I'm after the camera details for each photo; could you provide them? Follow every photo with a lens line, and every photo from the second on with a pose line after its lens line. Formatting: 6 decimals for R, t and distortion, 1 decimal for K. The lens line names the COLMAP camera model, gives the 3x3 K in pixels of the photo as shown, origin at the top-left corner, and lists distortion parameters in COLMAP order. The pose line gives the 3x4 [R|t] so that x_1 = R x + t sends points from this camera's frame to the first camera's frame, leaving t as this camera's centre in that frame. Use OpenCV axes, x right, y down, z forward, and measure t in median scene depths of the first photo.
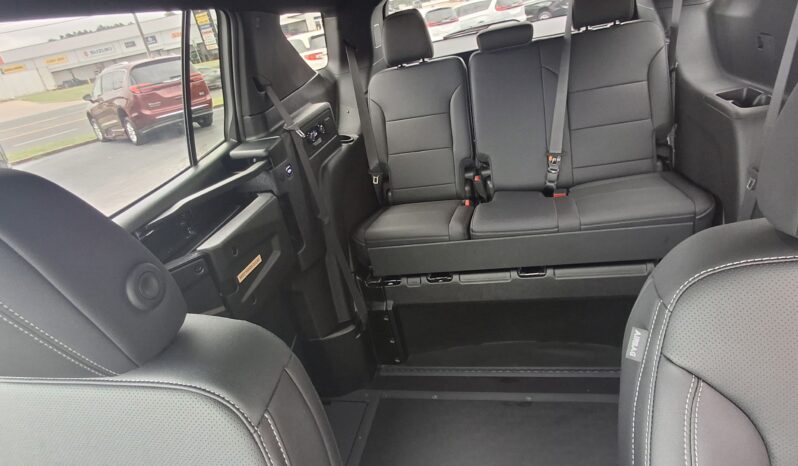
lens RADIAL K [[468.2, 0, 393.0], [0, 468.2, 232.1], [0, 0, 1]] dist [0.008652, 0.004274]
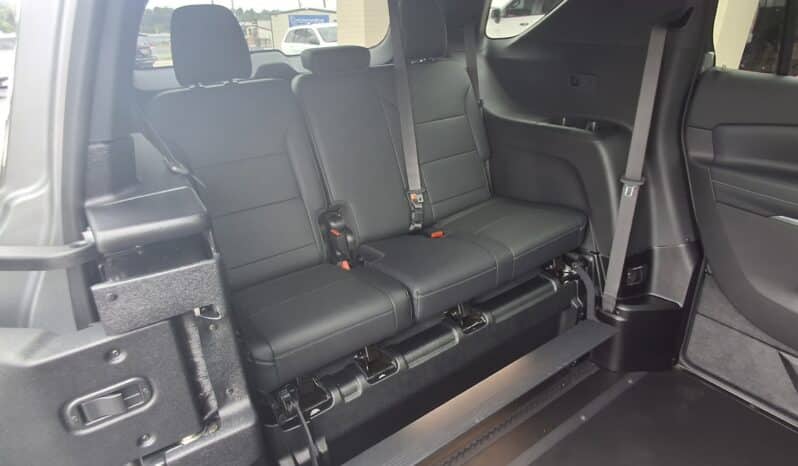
lens RADIAL K [[468.2, 0, 393.0], [0, 468.2, 232.1], [0, 0, 1]] dist [0.008652, 0.004274]
pose [[0.664564, -0.146393, 0.732751, -0.350808], [0.236349, 0.971457, -0.020273, -0.083031], [-0.708868, 0.186657, 0.680195, 0.433628]]
